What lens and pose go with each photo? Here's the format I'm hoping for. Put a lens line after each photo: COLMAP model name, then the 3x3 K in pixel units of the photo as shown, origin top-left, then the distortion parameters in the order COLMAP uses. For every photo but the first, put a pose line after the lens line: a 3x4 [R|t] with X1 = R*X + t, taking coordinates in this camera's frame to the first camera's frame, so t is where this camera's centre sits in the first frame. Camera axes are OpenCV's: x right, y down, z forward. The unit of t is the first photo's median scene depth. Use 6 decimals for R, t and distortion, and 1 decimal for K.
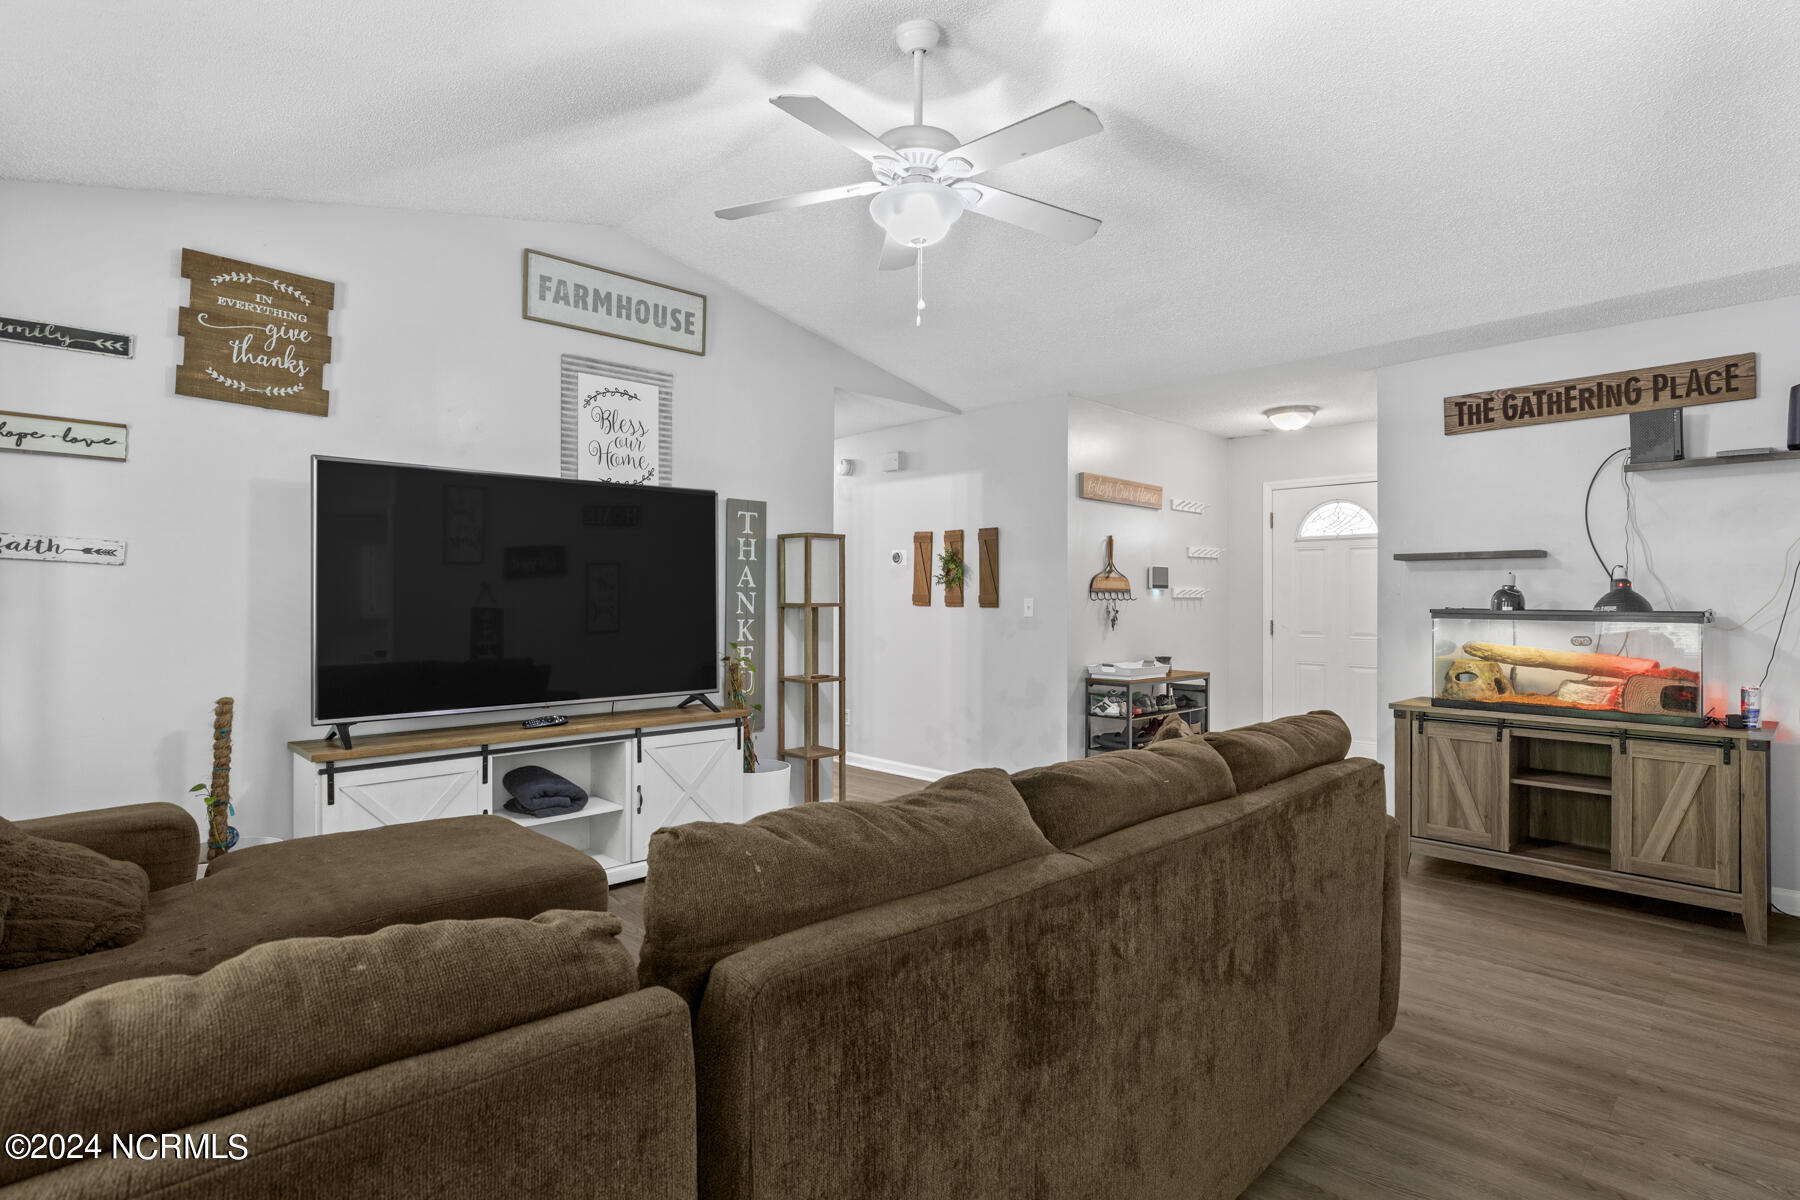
lens RADIAL K [[915.9, 0, 901.3], [0, 915.9, 595.6], [0, 0, 1]] dist [-0.019230, -0.000710]
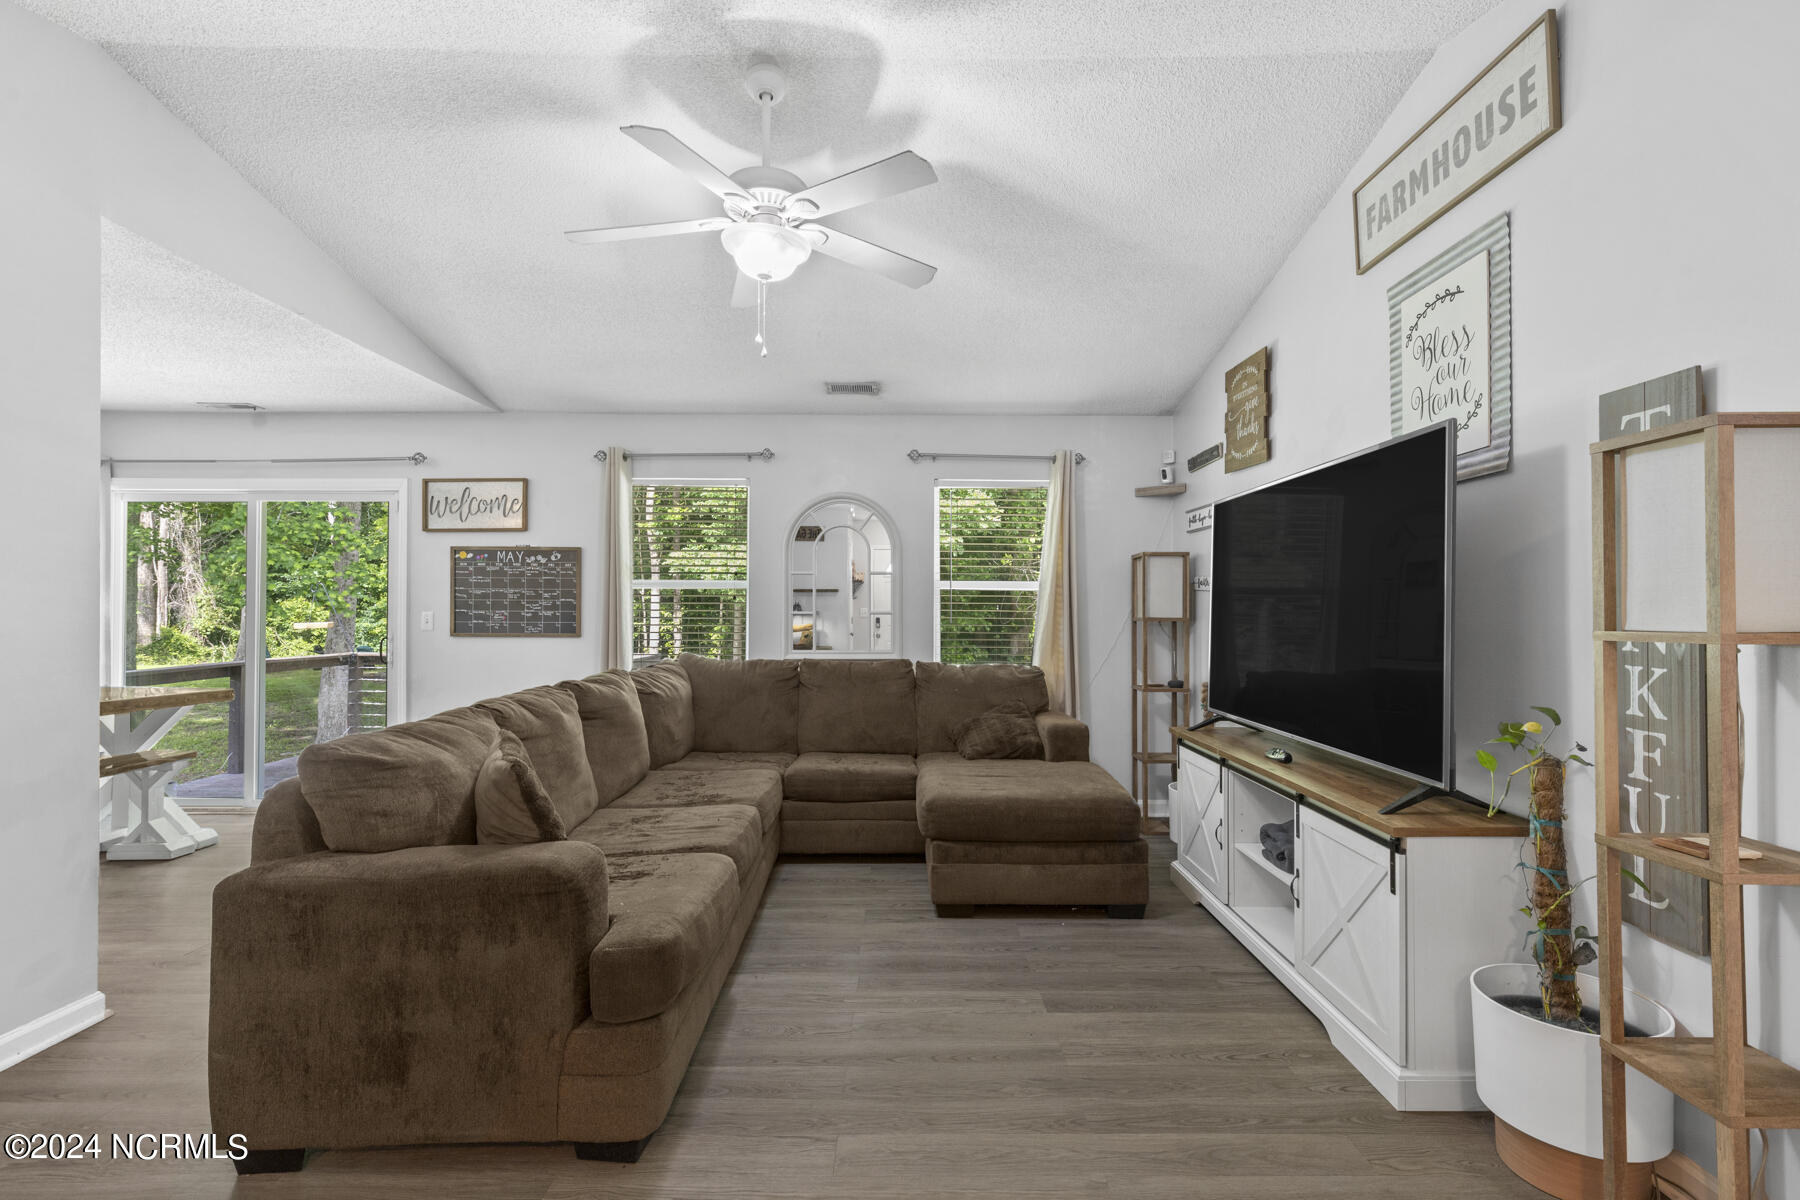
lens RADIAL K [[821.6, 0, 906.4], [0, 821.6, 603.3], [0, 0, 1]] dist [0.007479, -0.003488]
pose [[-0.697036, -0.008952, -0.716981, 0.338300], [-0.001890, 0.999942, -0.010646, 0.001580], [0.717034, -0.006066, -0.697012, 1.021926]]
